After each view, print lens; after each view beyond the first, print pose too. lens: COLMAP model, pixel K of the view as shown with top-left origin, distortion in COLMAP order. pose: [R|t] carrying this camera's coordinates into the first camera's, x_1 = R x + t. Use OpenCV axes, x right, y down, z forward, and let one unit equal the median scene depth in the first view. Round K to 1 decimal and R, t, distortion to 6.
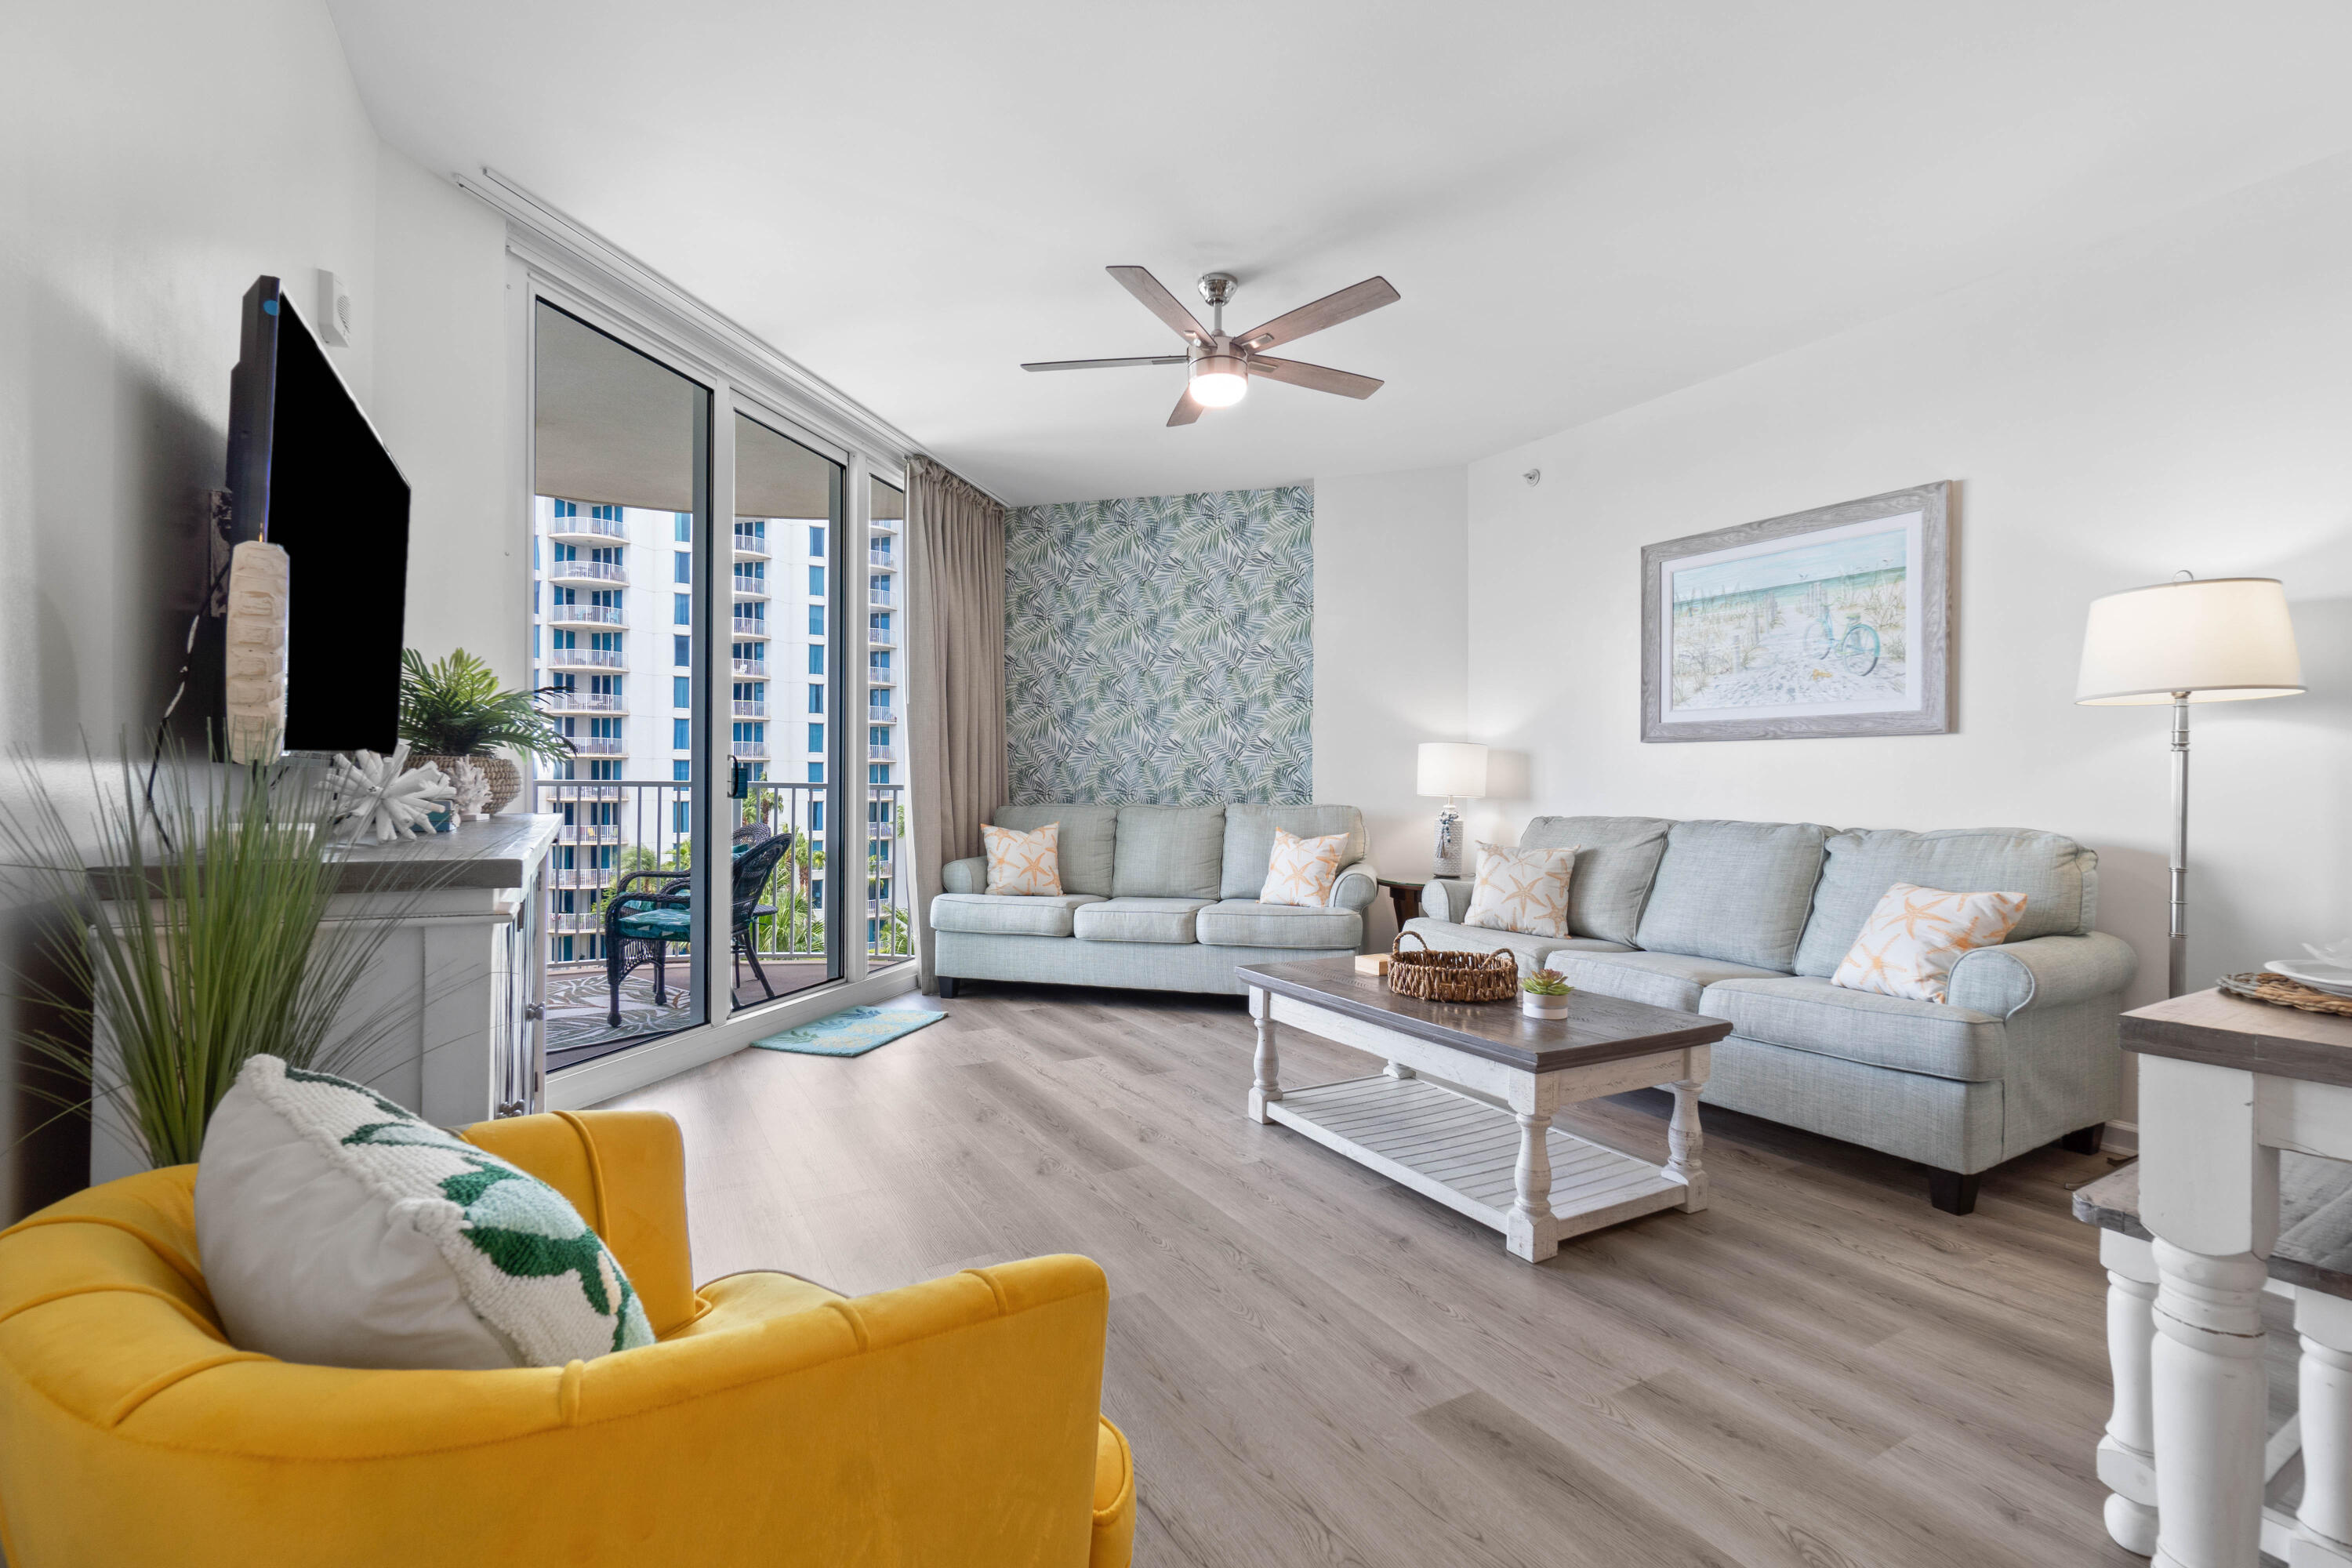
lens RADIAL K [[1028.0, 0, 1168.7], [0, 1028.0, 790.3], [0, 0, 1]] dist [-0.003389, -0.000180]
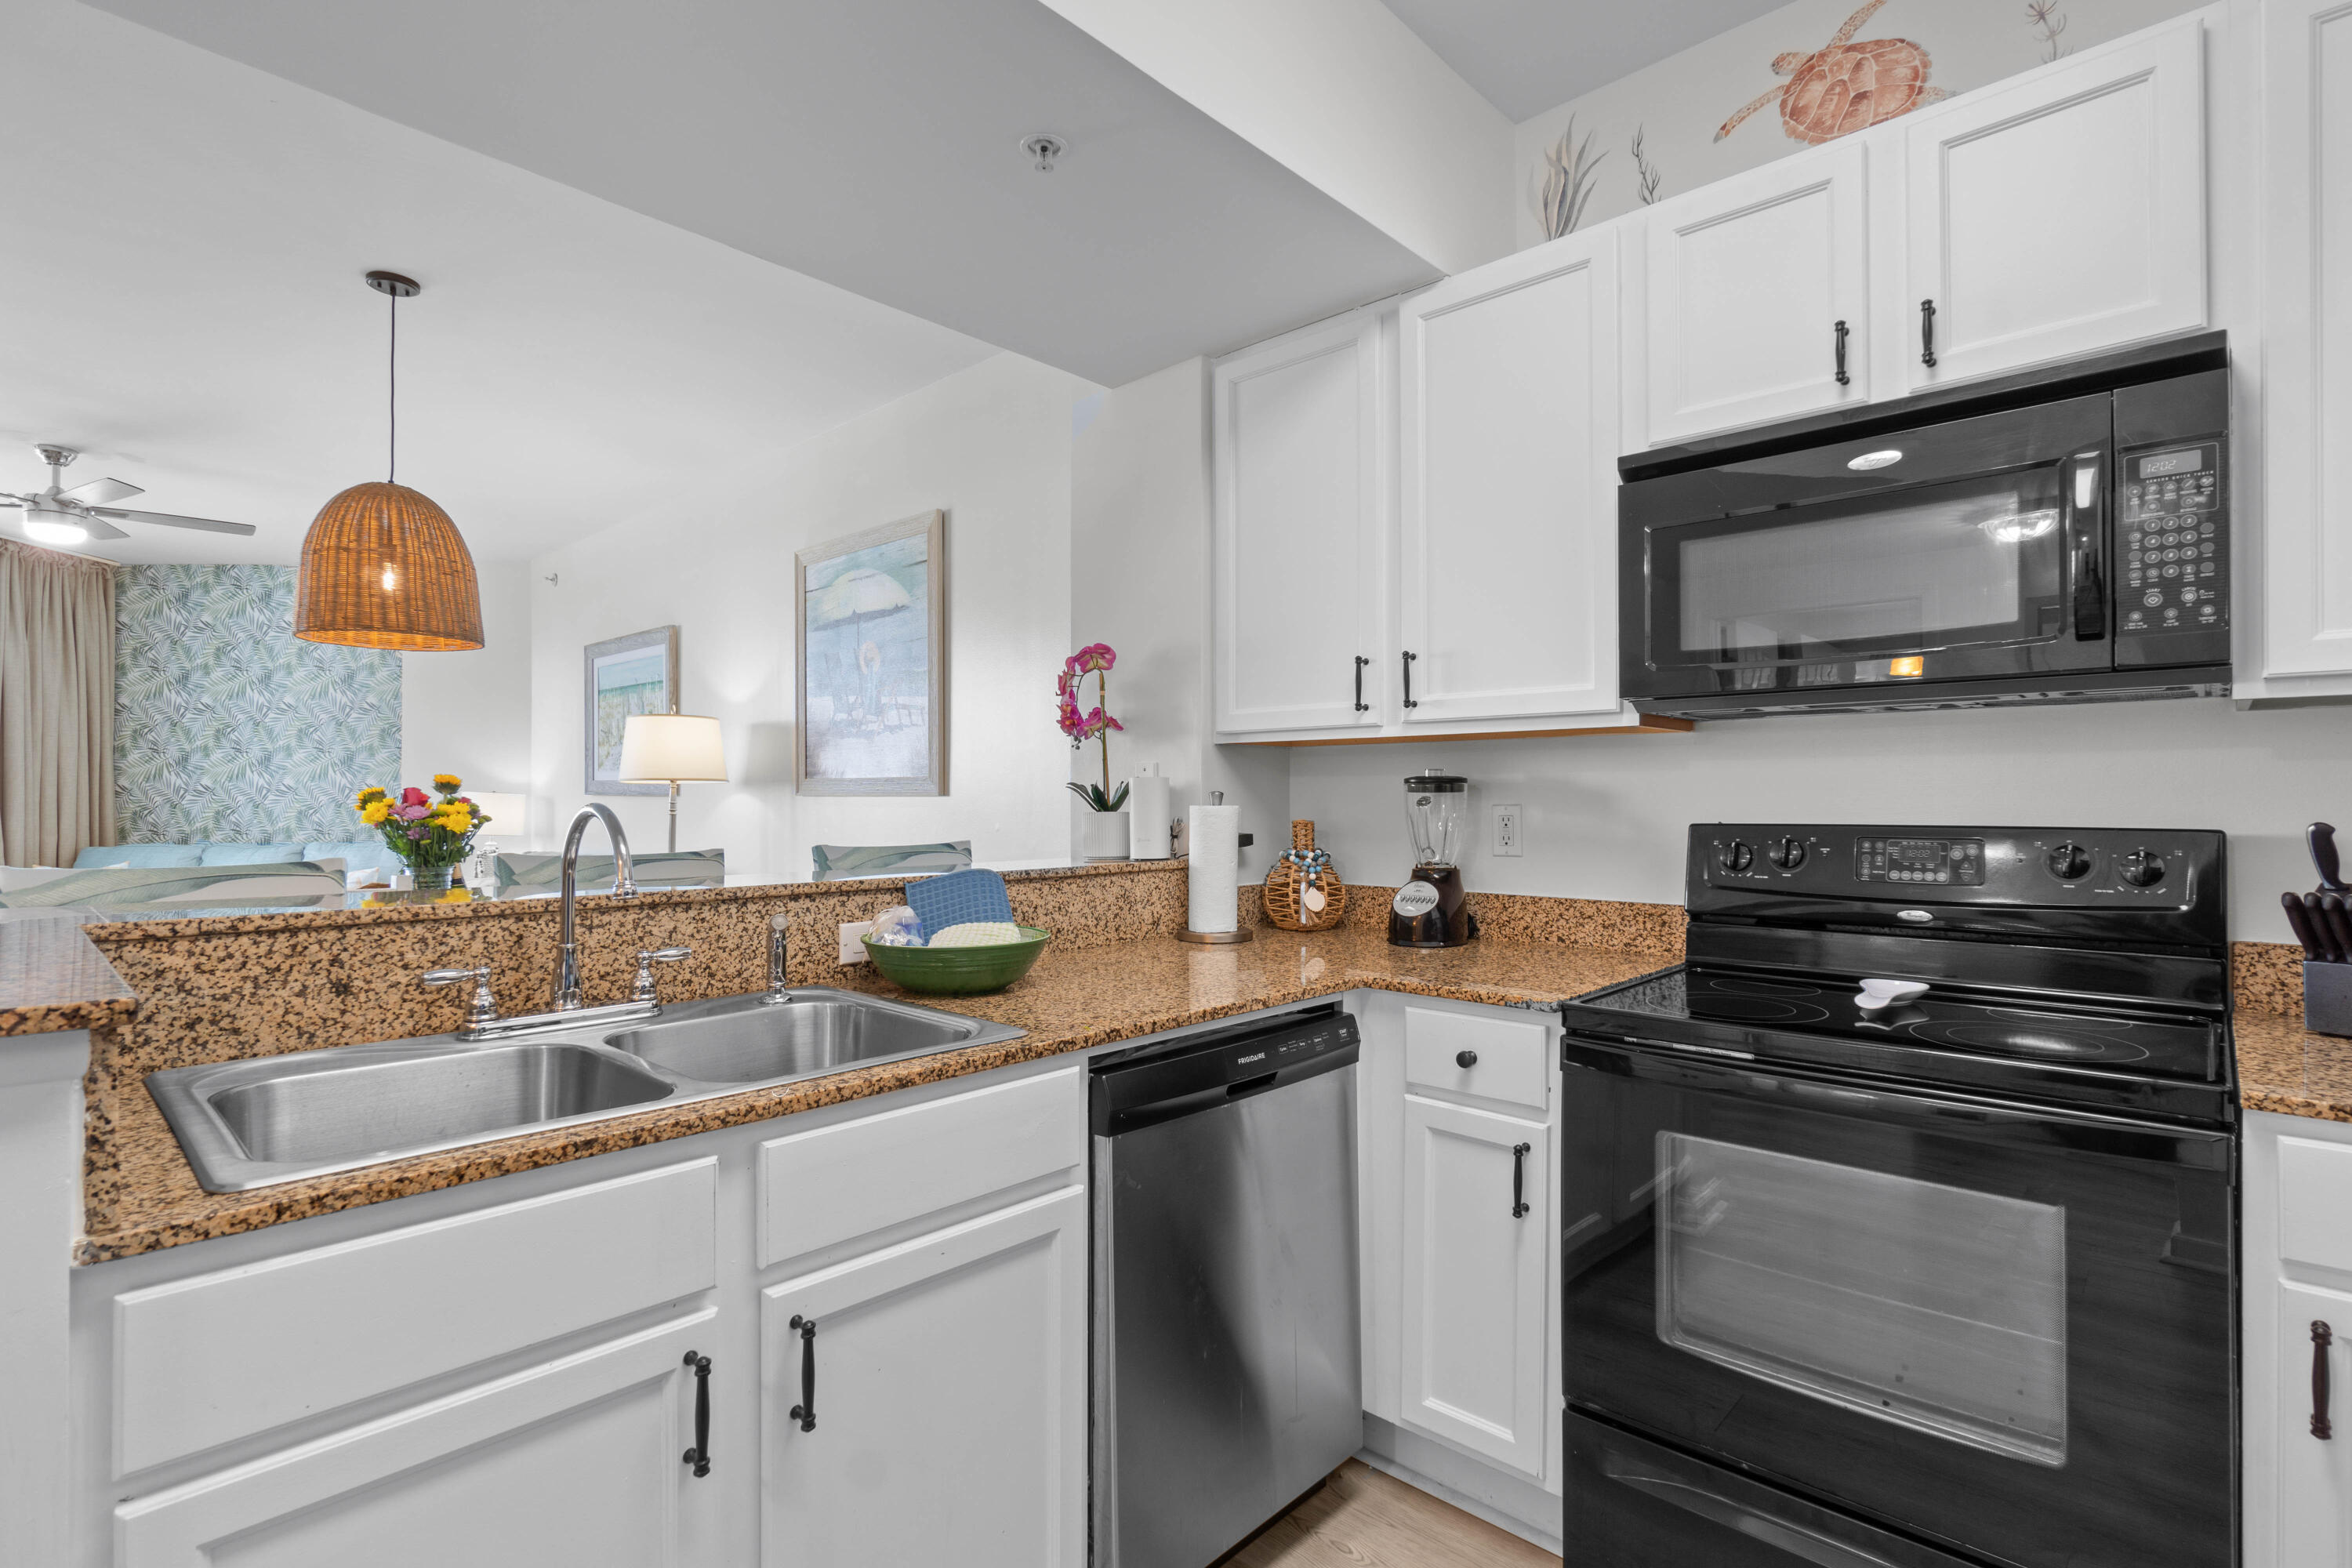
lens RADIAL K [[1111.8, 0, 1166.2], [0, 1111.8, 792.3], [0, 0, 1]] dist [-0.003614, 0.000773]
pose [[0.955145, -0.003521, 0.296117, 0.848680], [0.006028, 0.999953, -0.007555, -0.039028], [-0.296077, 0.009001, 0.955122, -0.651733]]
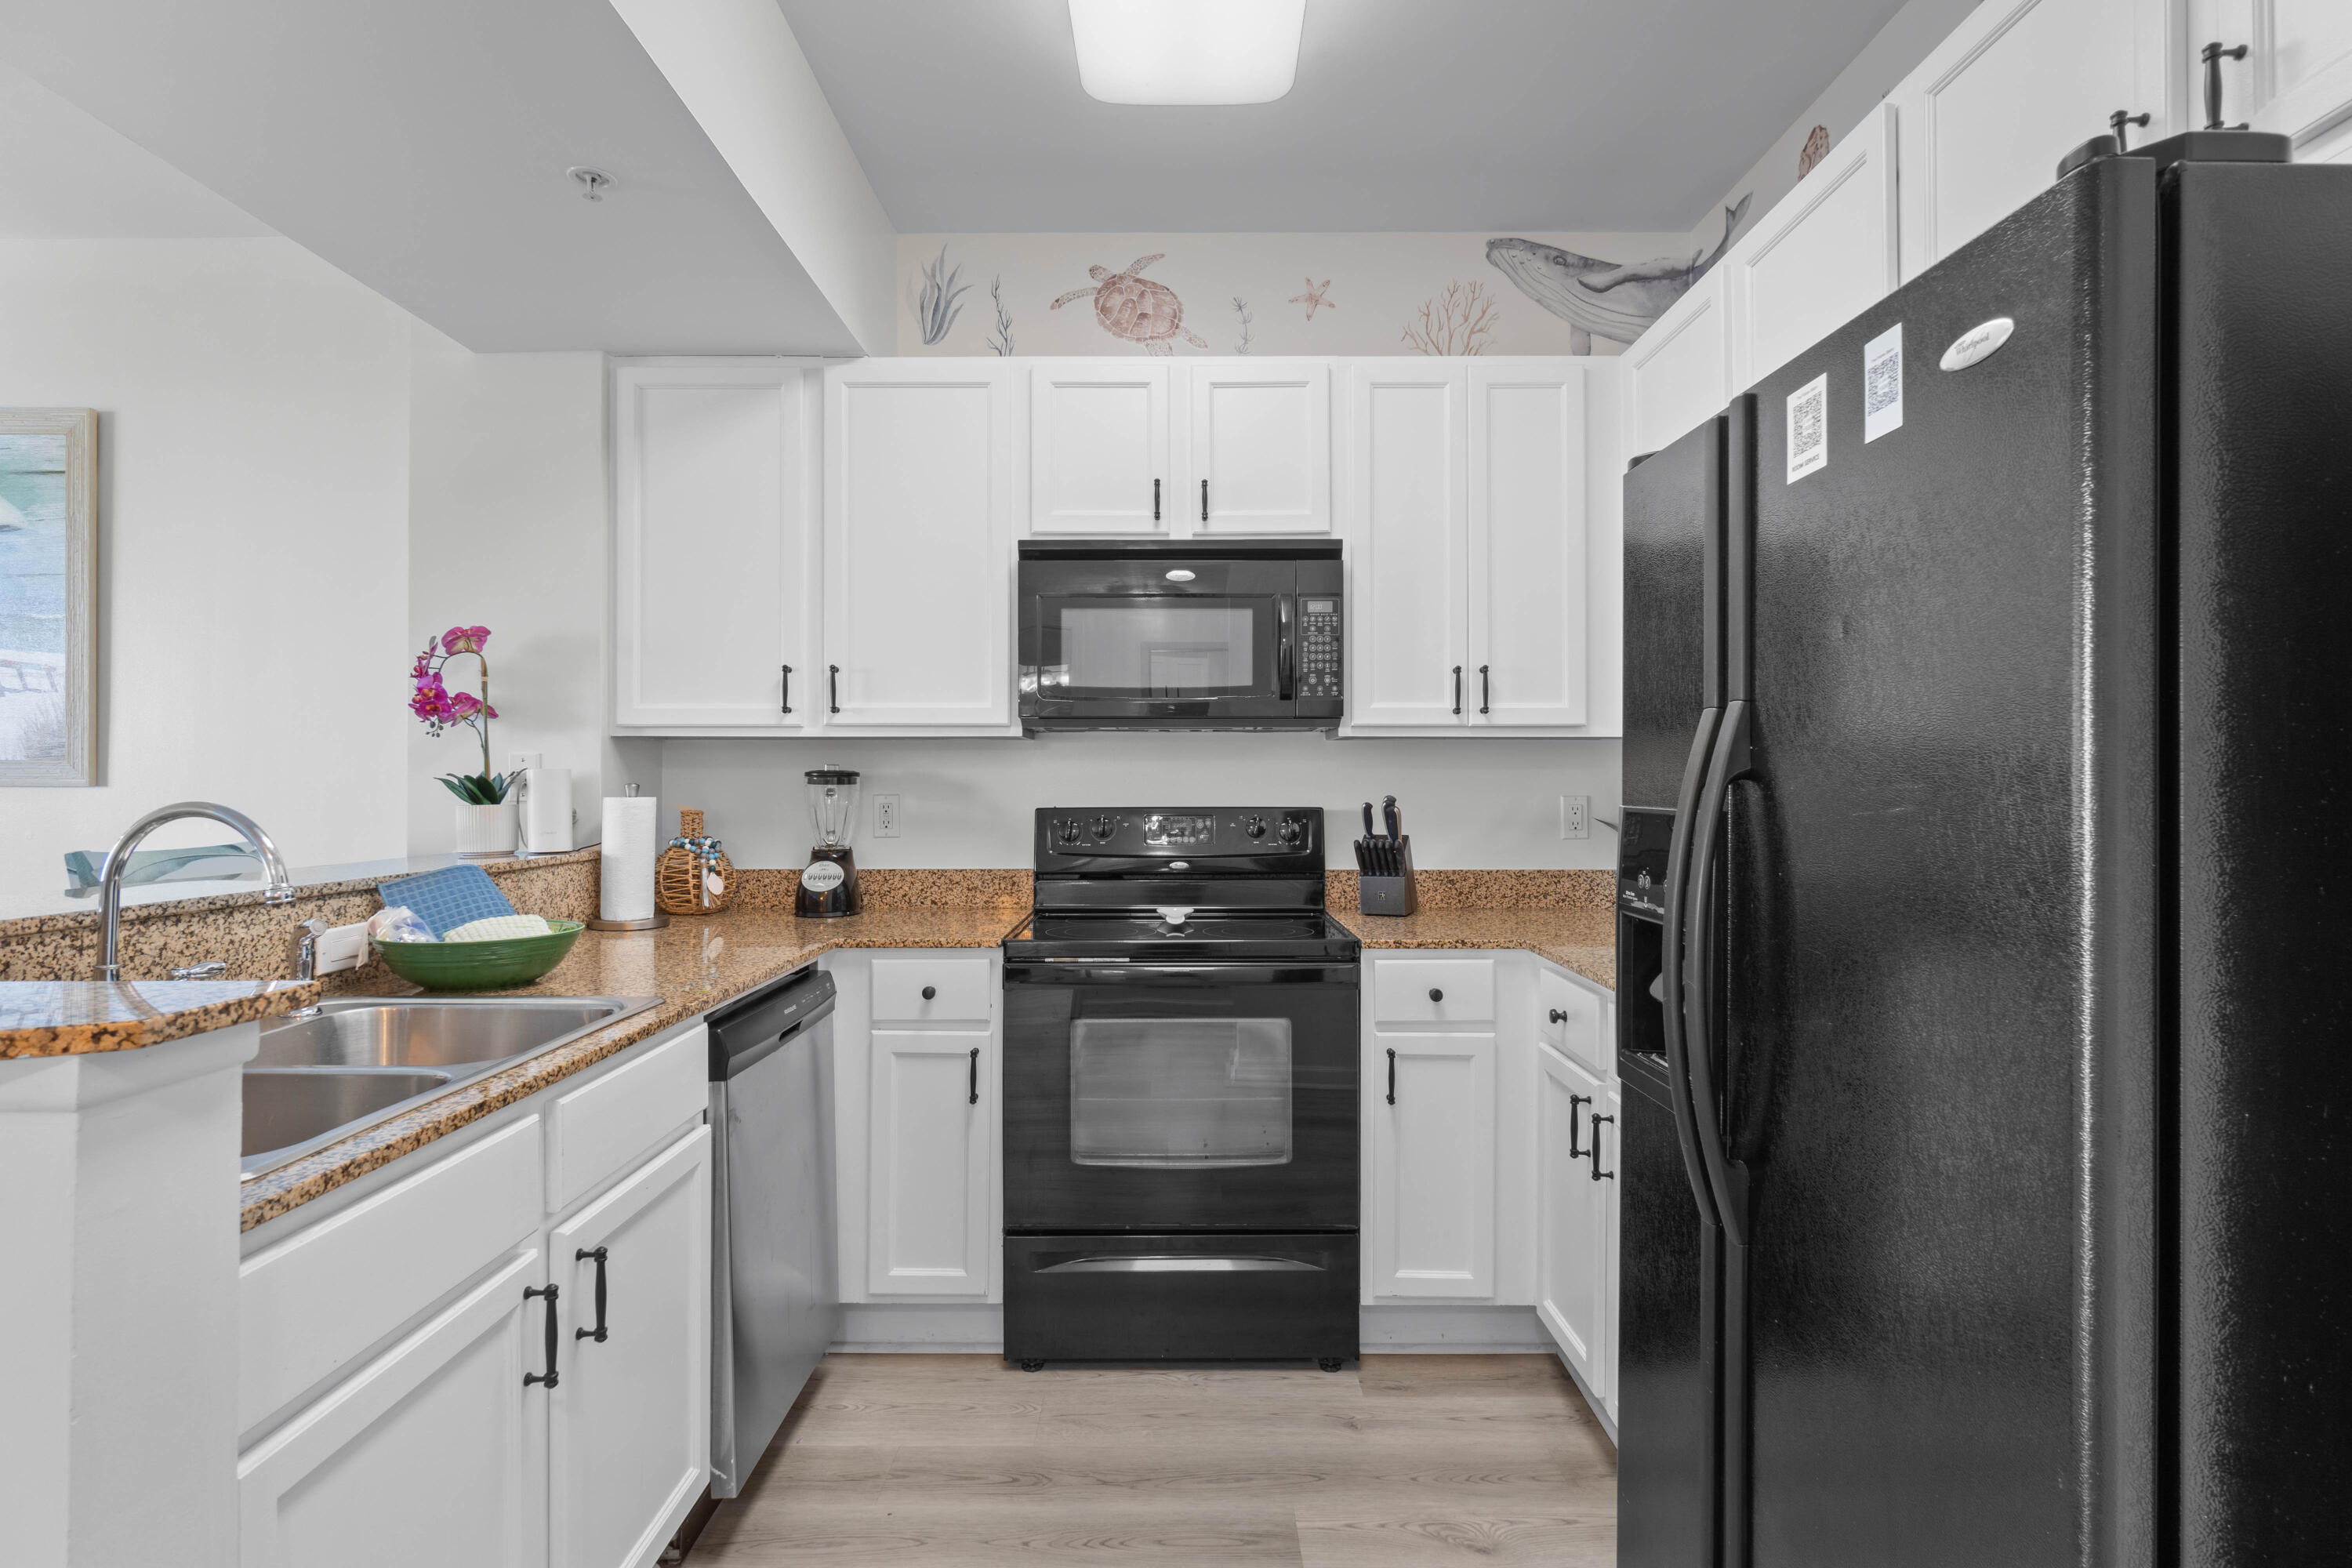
lens RADIAL K [[1189.5, 0, 1168.2], [0, 1189.5, 775.5], [0, 0, 1]] dist [-0.006075, 0.001172]
pose [[0.493657, 0.000771, 0.869657, 0.606793], [0.005954, 0.999973, -0.004266, -0.044056], [-0.869637, 0.007283, 0.493639, -0.674304]]
